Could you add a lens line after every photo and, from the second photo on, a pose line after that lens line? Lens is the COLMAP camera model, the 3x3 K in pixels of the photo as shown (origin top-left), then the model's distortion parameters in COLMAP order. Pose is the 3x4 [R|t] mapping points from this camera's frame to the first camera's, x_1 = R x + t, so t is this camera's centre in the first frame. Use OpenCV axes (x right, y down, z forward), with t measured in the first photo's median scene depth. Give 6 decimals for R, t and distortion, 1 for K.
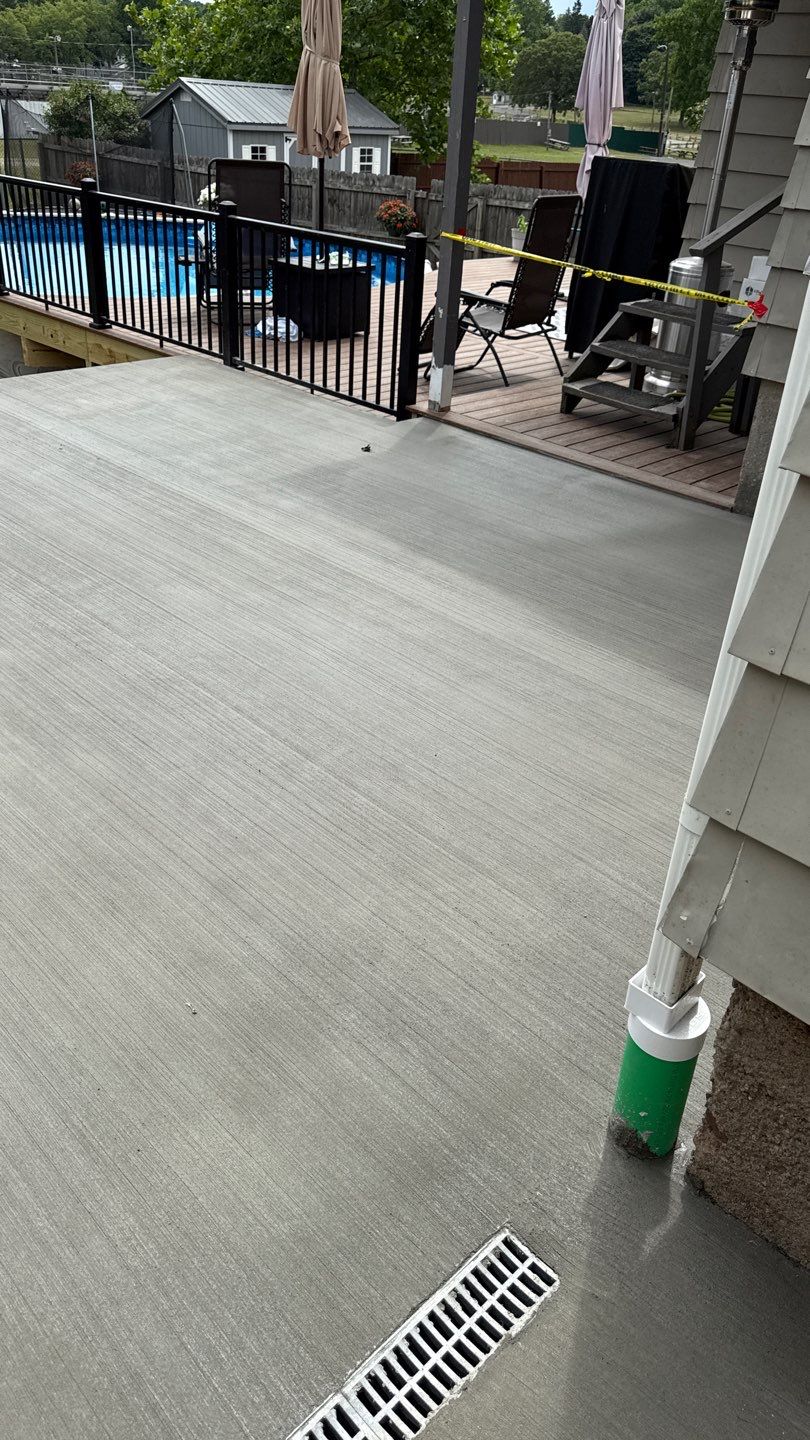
lens RADIAL K [[1004.5, 0, 406.0], [0, 1004.5, 720.0], [0, 0, 1]] dist [0.118580, -0.179456]
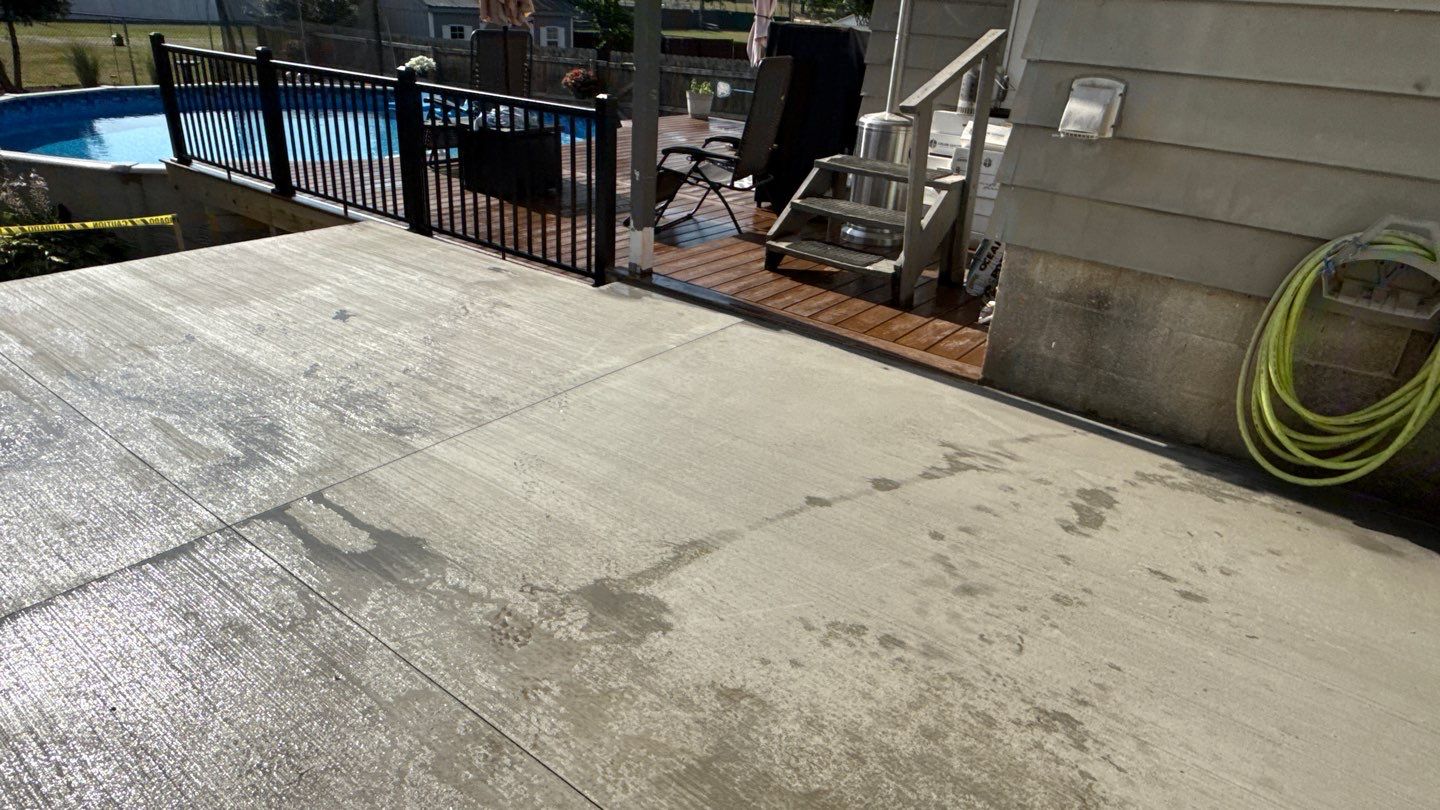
lens RADIAL K [[873.3, 0, 717.3], [0, 873.3, 423.6], [0, 0, 1]] dist [0.003792, 0.002744]
pose [[0.990663, -0.060045, 0.122402, -0.003267], [0.070232, 0.994262, -0.080682, -0.072050], [-0.116855, 0.088525, 0.989196, 0.152189]]
